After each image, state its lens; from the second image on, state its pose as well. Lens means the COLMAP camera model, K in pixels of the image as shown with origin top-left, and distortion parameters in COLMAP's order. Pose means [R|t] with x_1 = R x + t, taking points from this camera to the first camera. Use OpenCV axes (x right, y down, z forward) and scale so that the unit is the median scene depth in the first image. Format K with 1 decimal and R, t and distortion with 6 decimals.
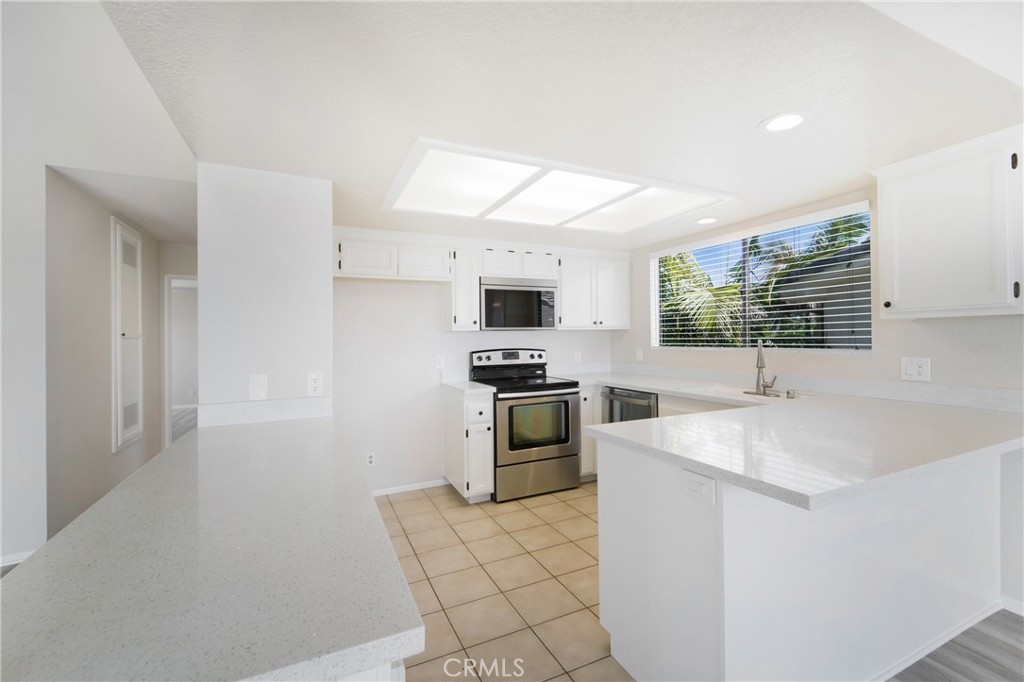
lens RADIAL K [[406.7, 0, 504.5], [0, 406.7, 326.4], [0, 0, 1]] dist [0.001956, 0.000028]
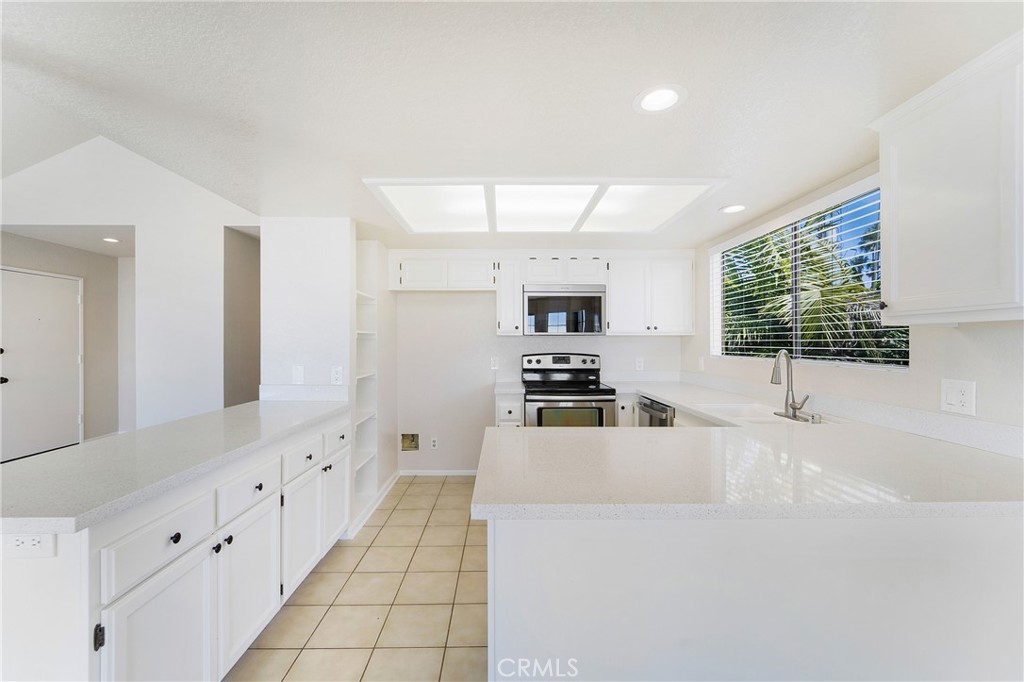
lens RADIAL K [[396.8, 0, 526.7], [0, 396.8, 331.3], [0, 0, 1]] dist [0.001524, 0.000073]
pose [[0.915899, 0.005113, -0.401377, 0.361057], [-0.004434, 0.999987, 0.002621, -0.002811], [0.401385, -0.000621, 0.915909, 0.050804]]
